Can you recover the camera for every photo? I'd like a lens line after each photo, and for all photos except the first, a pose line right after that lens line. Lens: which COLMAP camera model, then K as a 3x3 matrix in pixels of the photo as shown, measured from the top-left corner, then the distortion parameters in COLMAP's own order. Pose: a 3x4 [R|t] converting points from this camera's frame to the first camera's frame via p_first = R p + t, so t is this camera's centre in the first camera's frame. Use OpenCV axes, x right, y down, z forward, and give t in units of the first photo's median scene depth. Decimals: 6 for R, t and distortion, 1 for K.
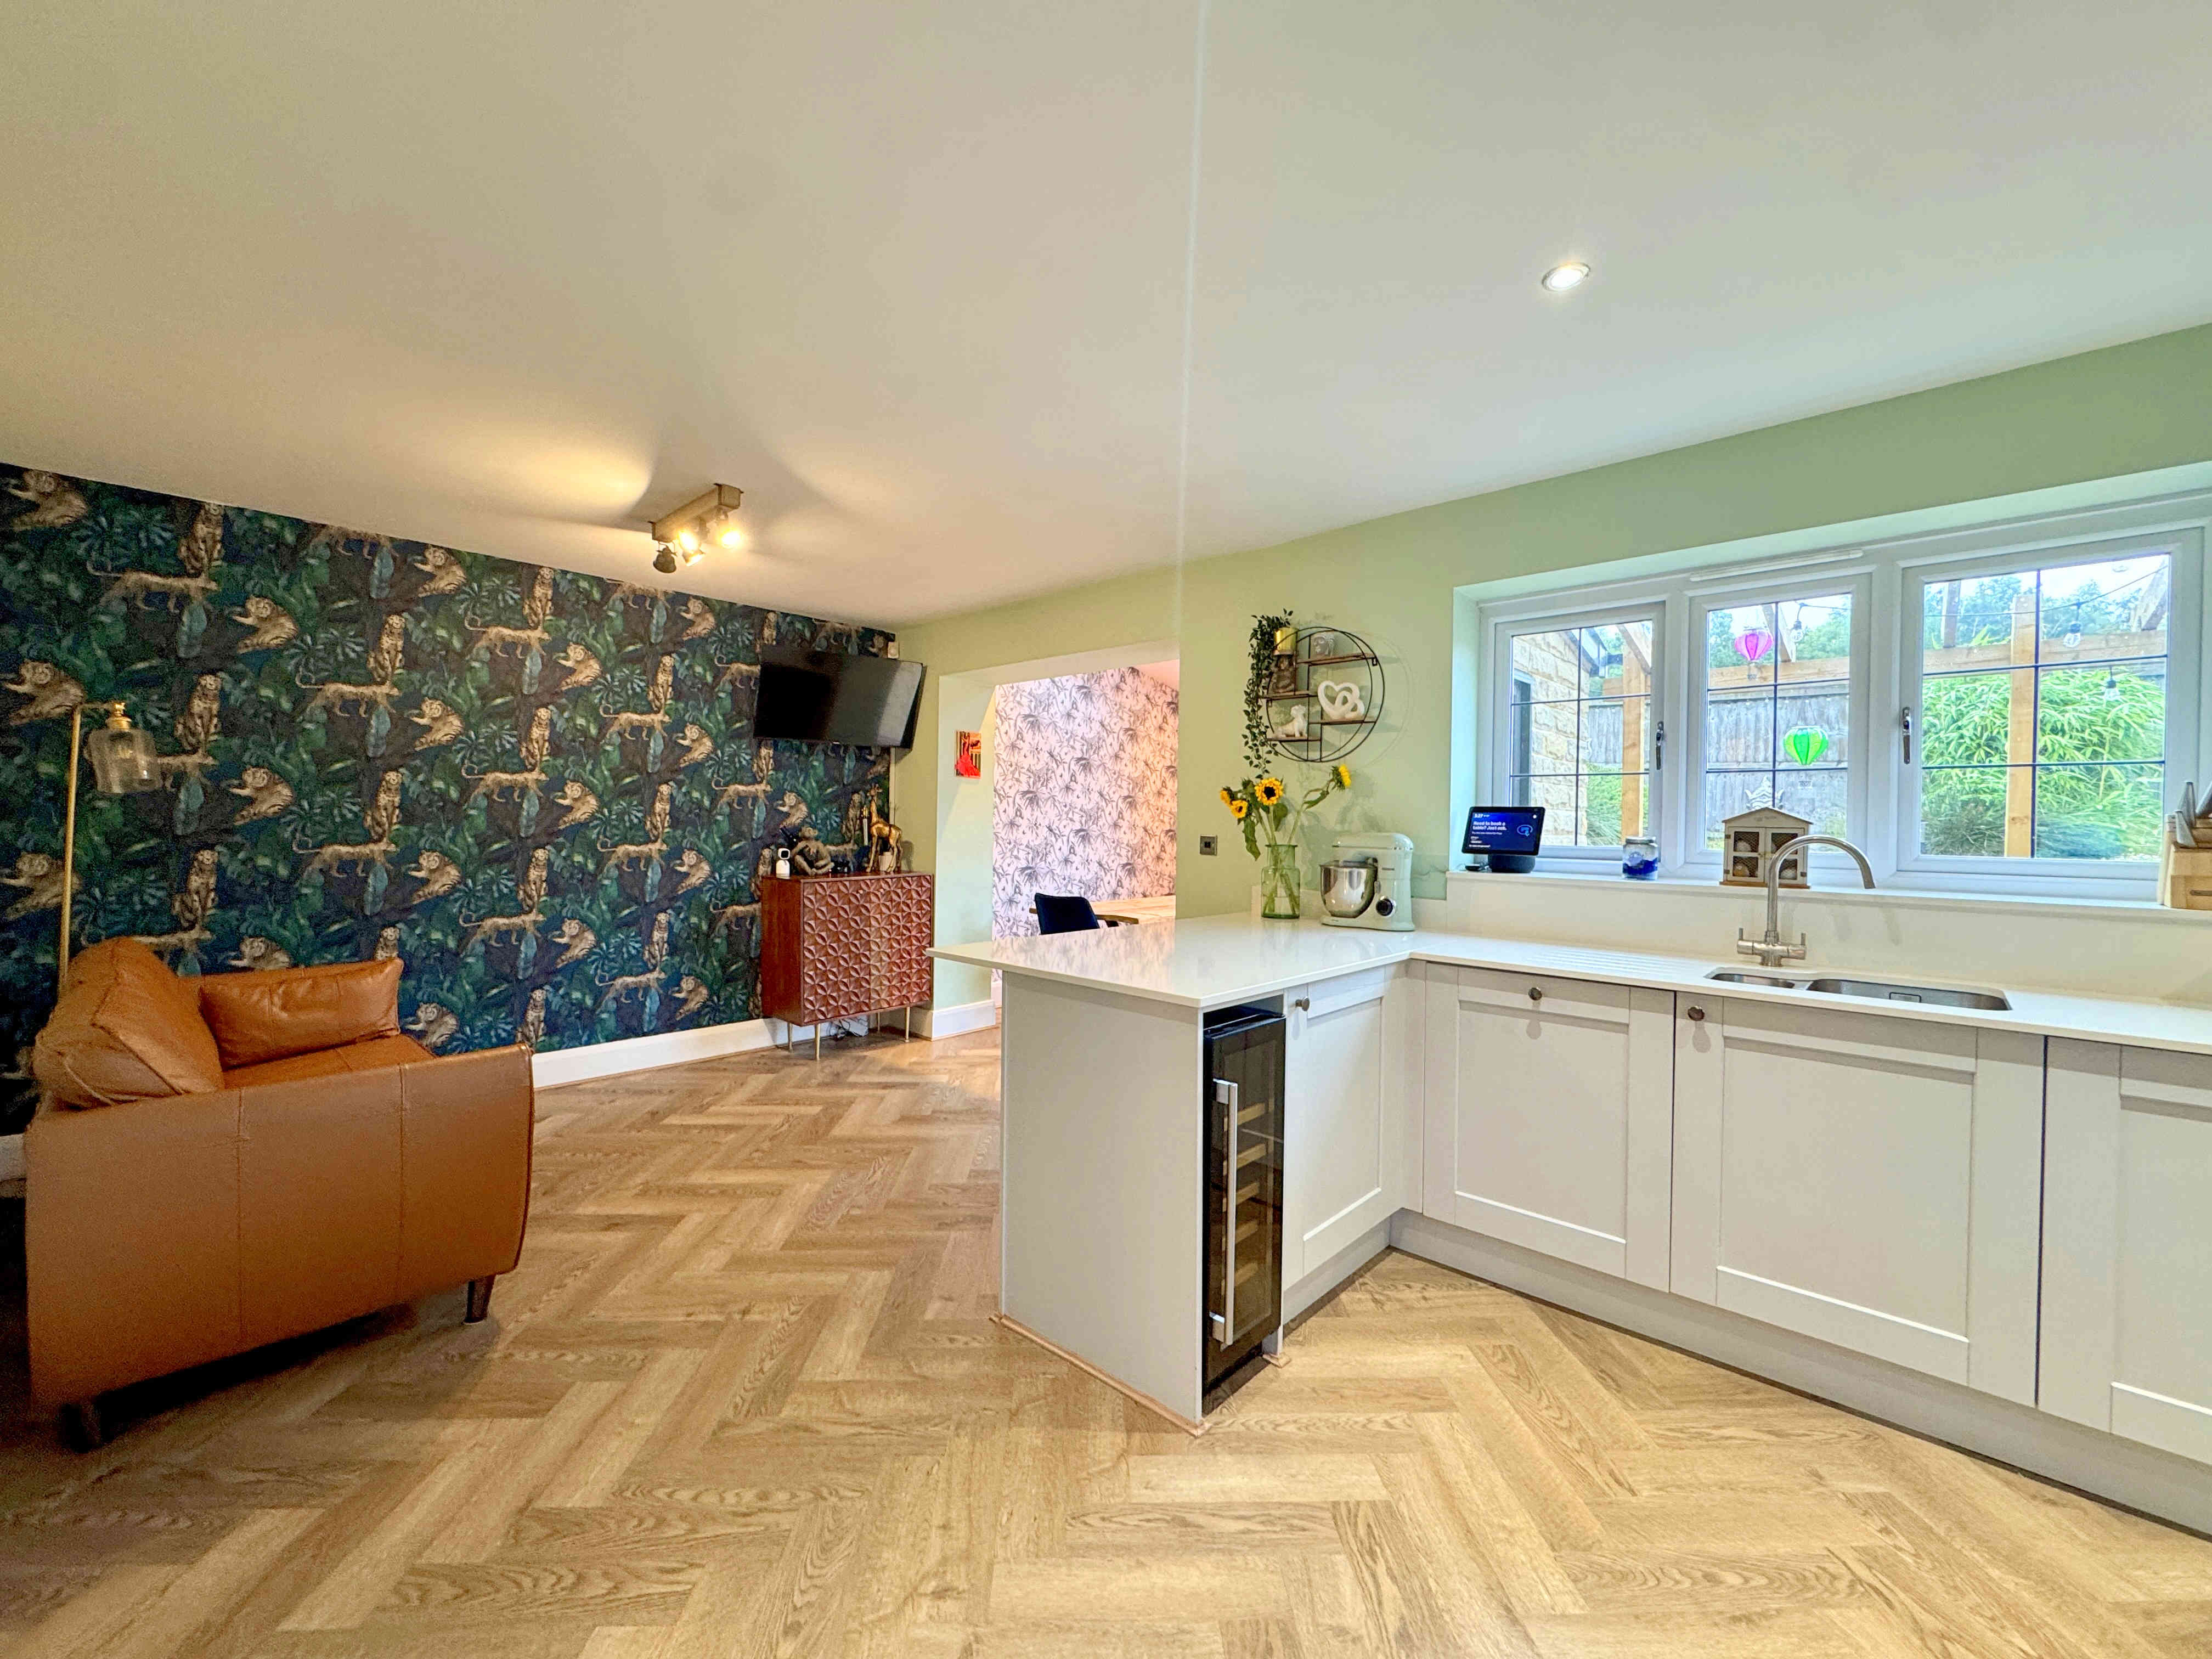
lens RADIAL K [[882.5, 0, 1102.1], [0, 882.5, 828.6], [0, 0, 1]] dist [-0.002663, -0.000100]
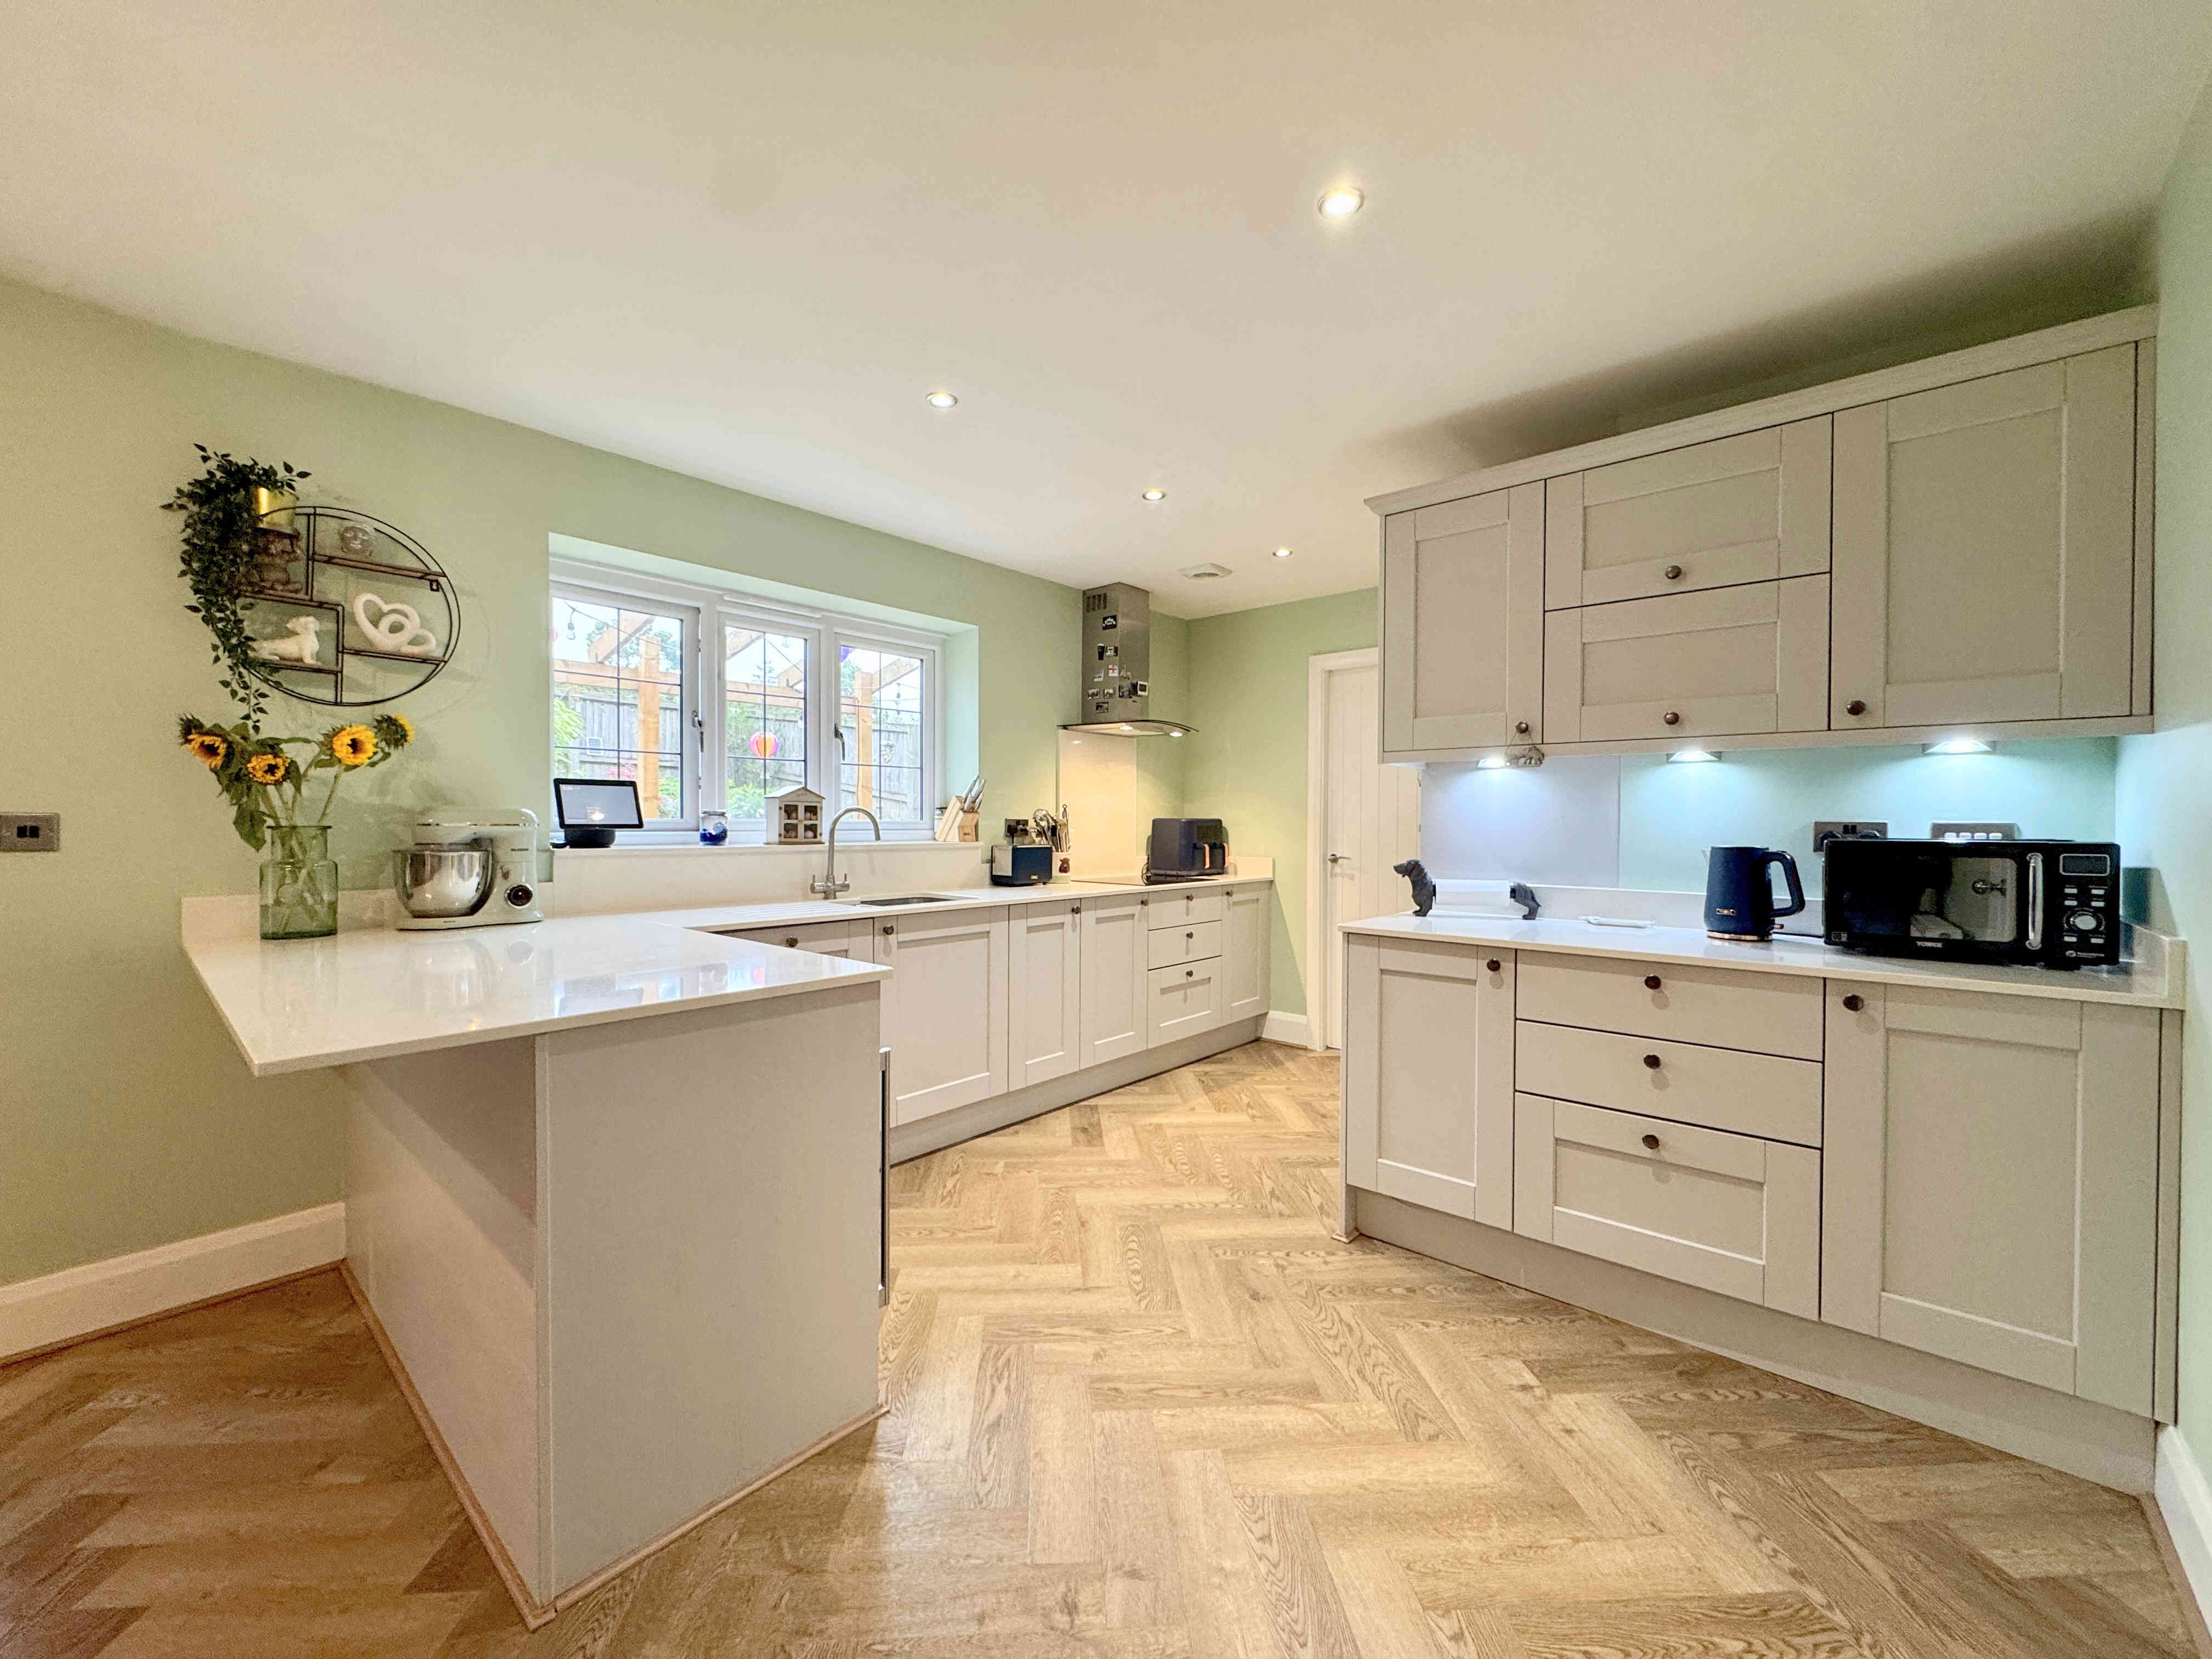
lens RADIAL K [[882.5, 0, 1108.3], [0, 882.5, 826.9], [0, 0, 1]] dist [-0.002663, -0.000100]
pose [[-0.032709, -0.022509, 0.999211, -0.463218], [0.003293, 0.999739, 0.022629, 0.006402], [-0.999459, 0.004030, -0.032626, 0.413636]]
